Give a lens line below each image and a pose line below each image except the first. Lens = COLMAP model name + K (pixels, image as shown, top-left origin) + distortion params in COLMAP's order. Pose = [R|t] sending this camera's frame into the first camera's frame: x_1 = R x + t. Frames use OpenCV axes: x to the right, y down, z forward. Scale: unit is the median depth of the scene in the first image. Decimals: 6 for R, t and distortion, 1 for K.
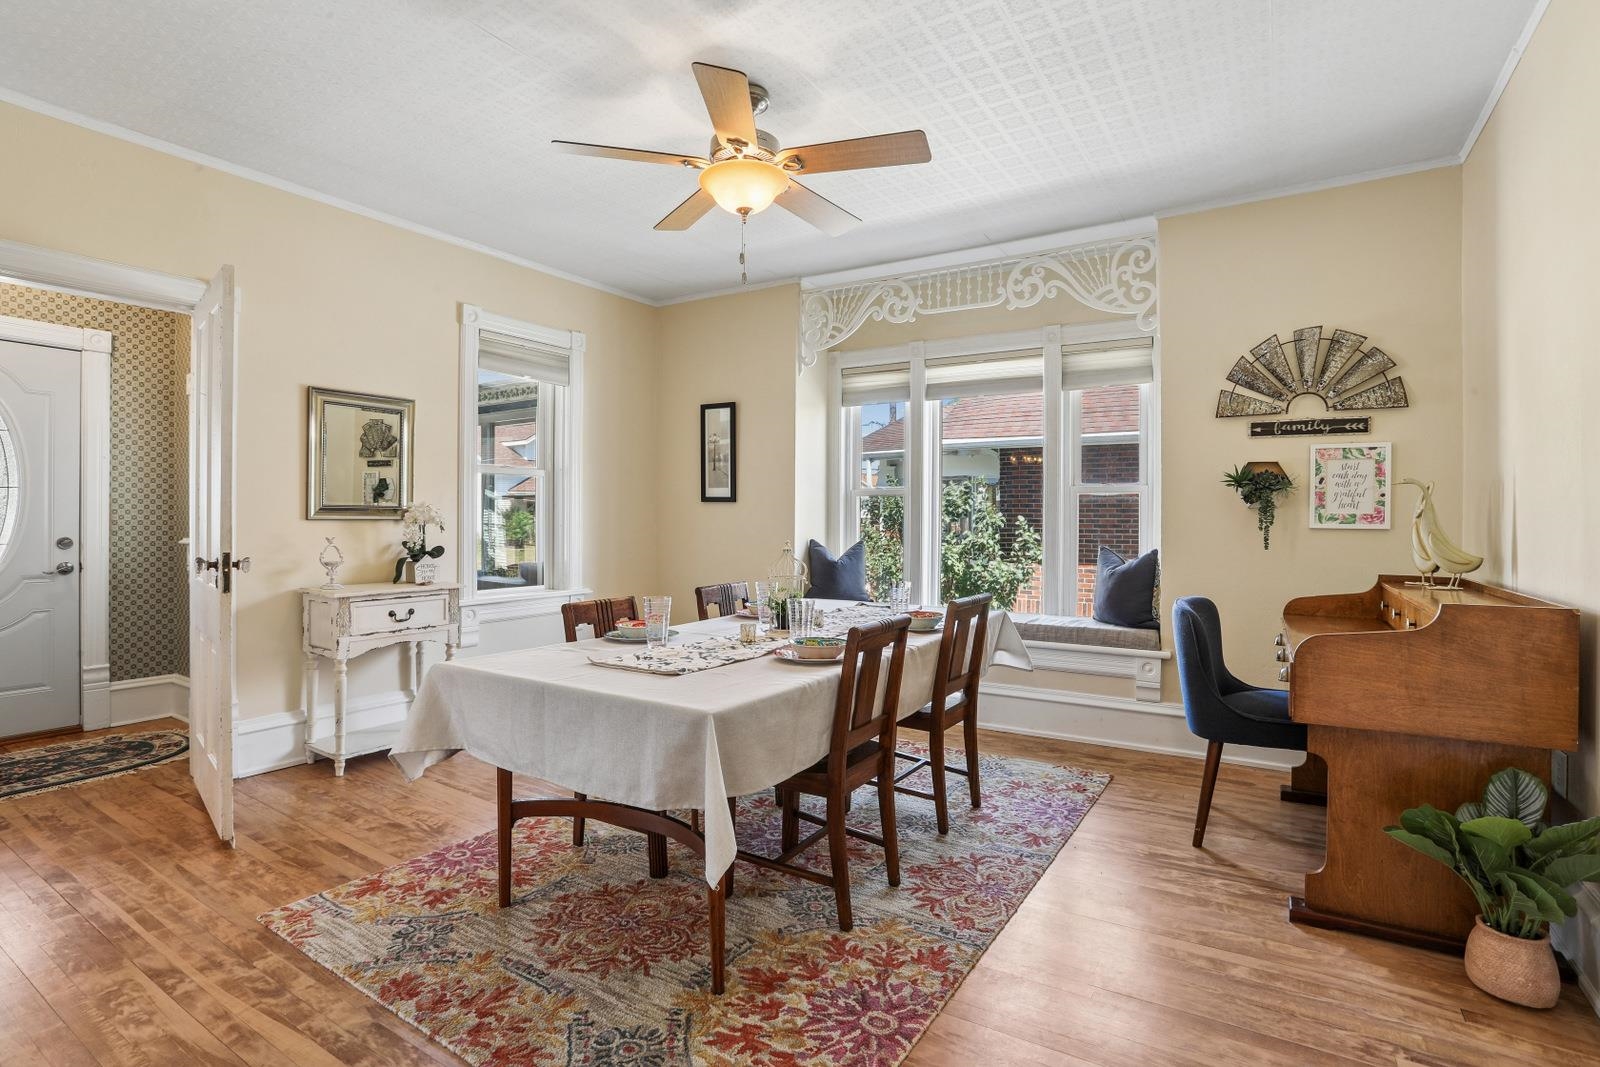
lens RADIAL K [[777.8, 0, 805.8], [0, 777.8, 516.0], [0, 0, 1]] dist [-0.050735, 0.006934]
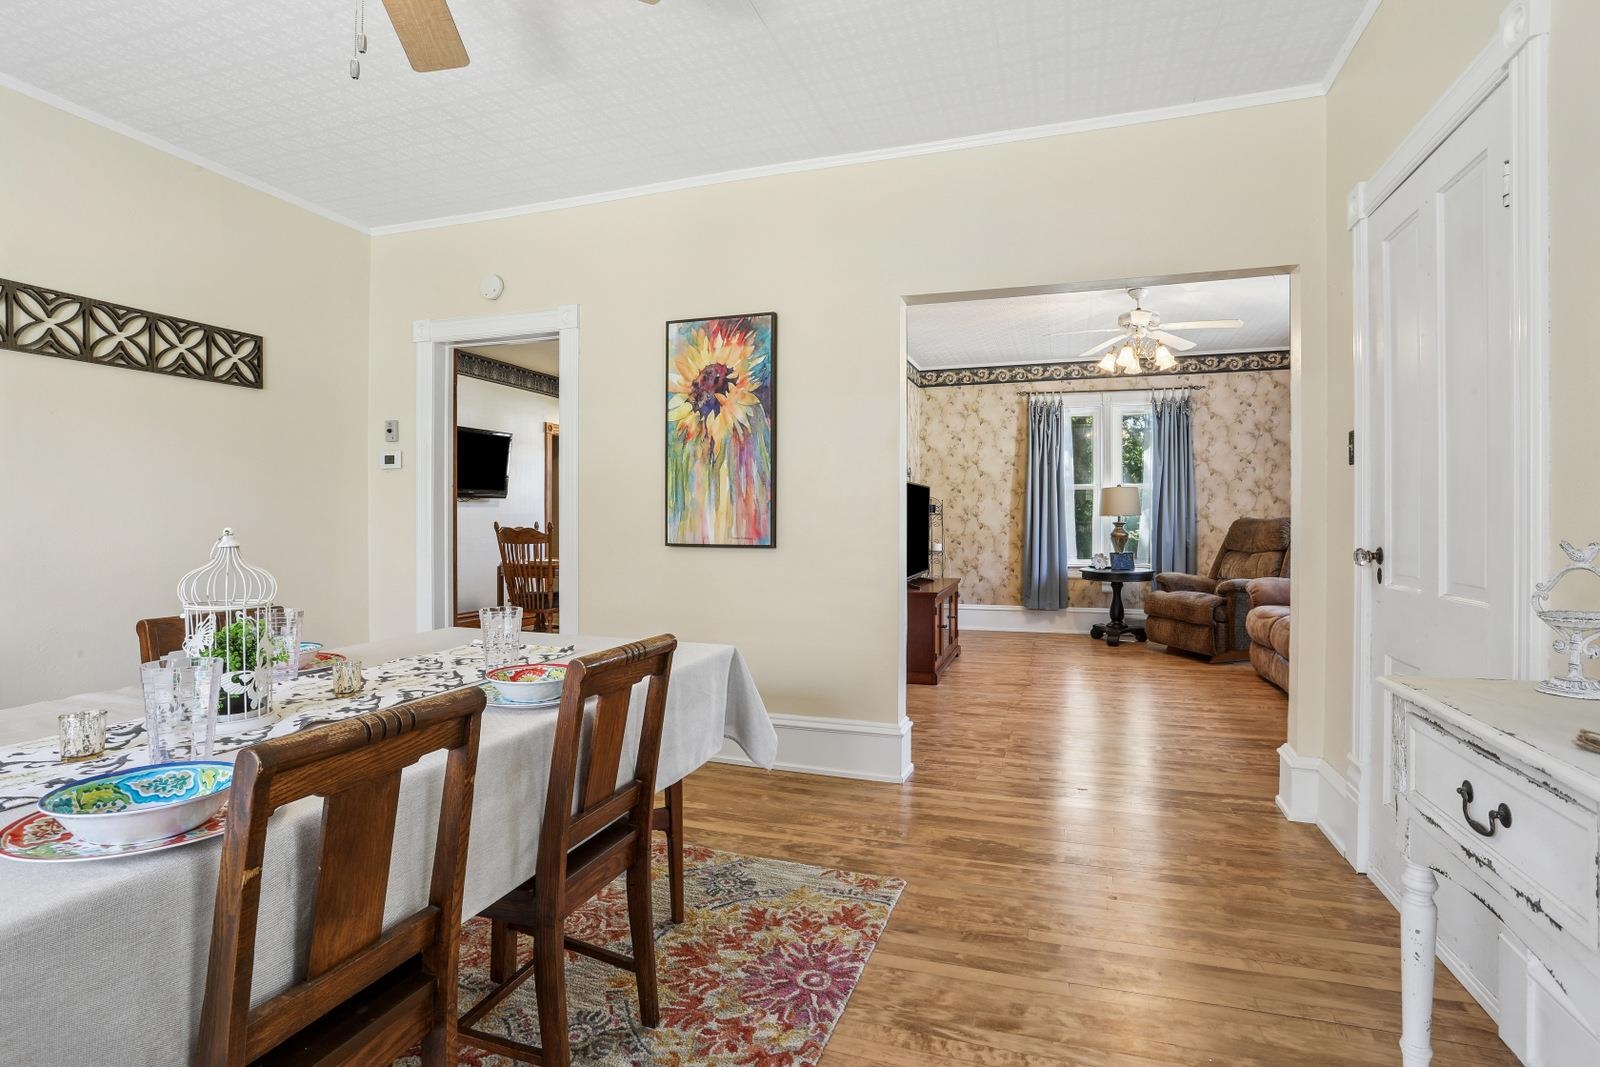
lens RADIAL K [[777.8, 0, 809.5], [0, 777.8, 519.1], [0, 0, 1]] dist [-0.050735, 0.006934]
pose [[-0.971500, -0.010106, -0.236825, -0.213897], [-0.008351, 0.999930, -0.008412, 0.022598], [0.236893, -0.006195, -0.971516, 1.273765]]
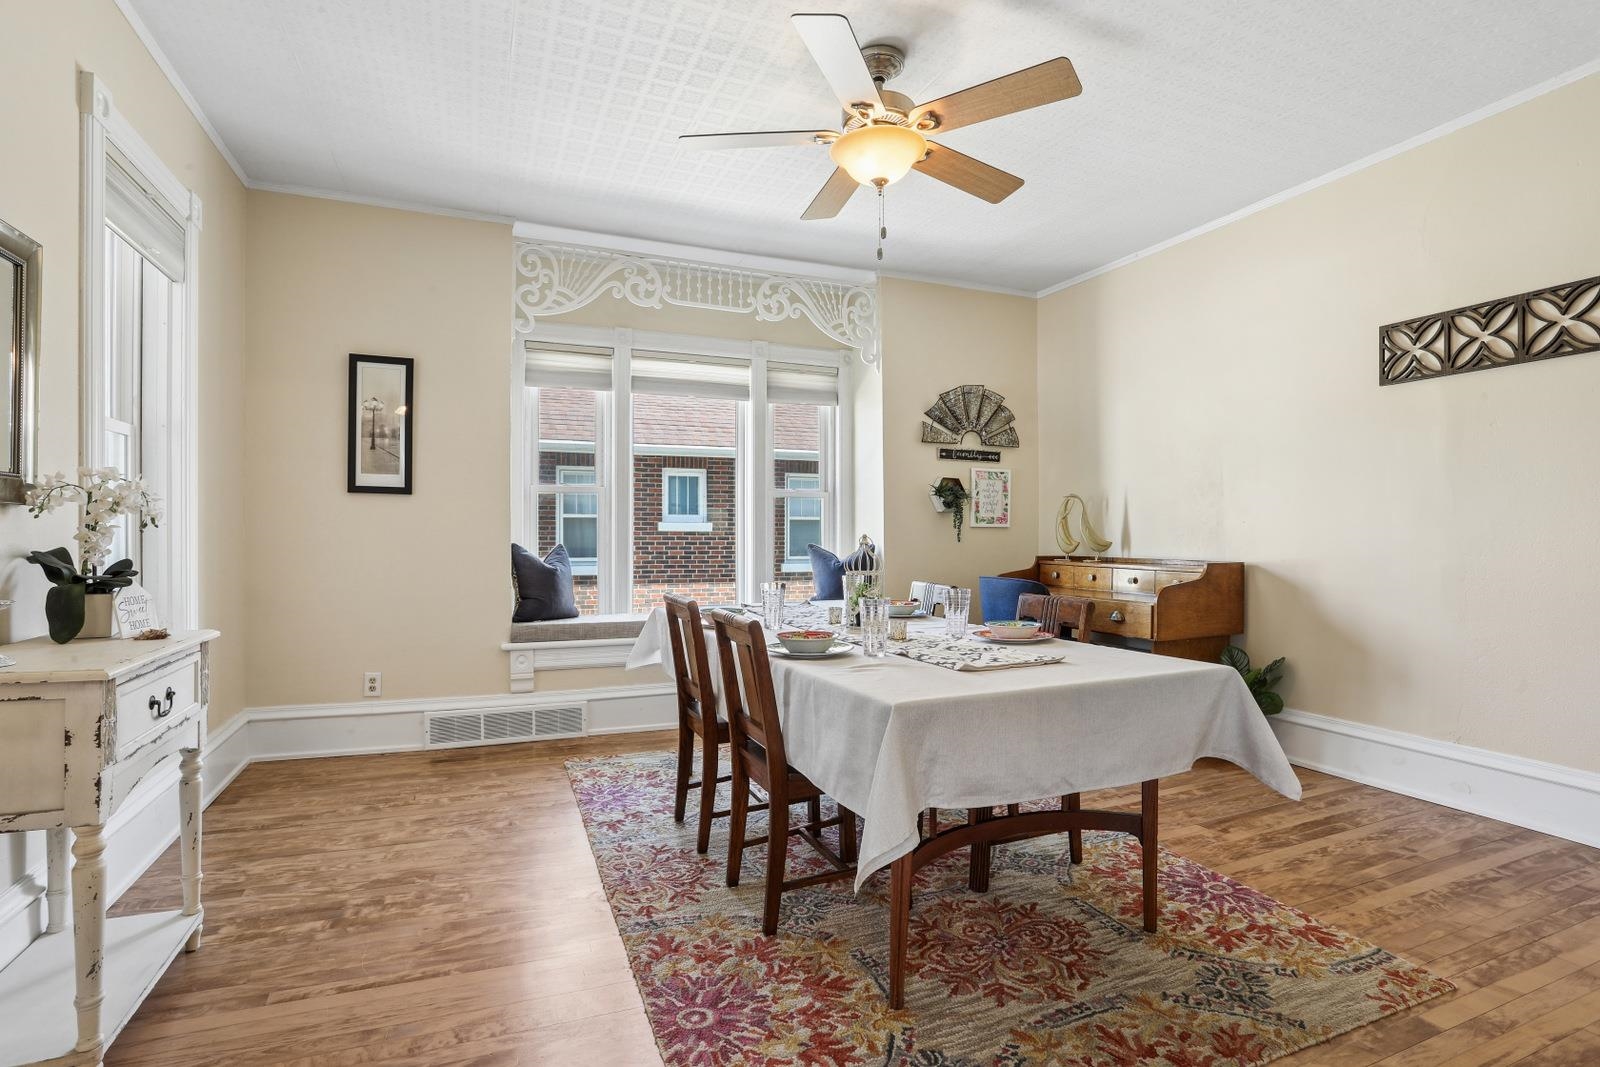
lens RADIAL K [[777.8, 0, 802.9], [0, 777.8, 544.0], [0, 0, 1]] dist [-0.050735, 0.006934]
pose [[0.578046, -0.016583, 0.815836, -0.704509], [-0.001081, 0.999777, 0.021088, 0.018452], [-0.816004, -0.013071, 0.577899, 0.419395]]
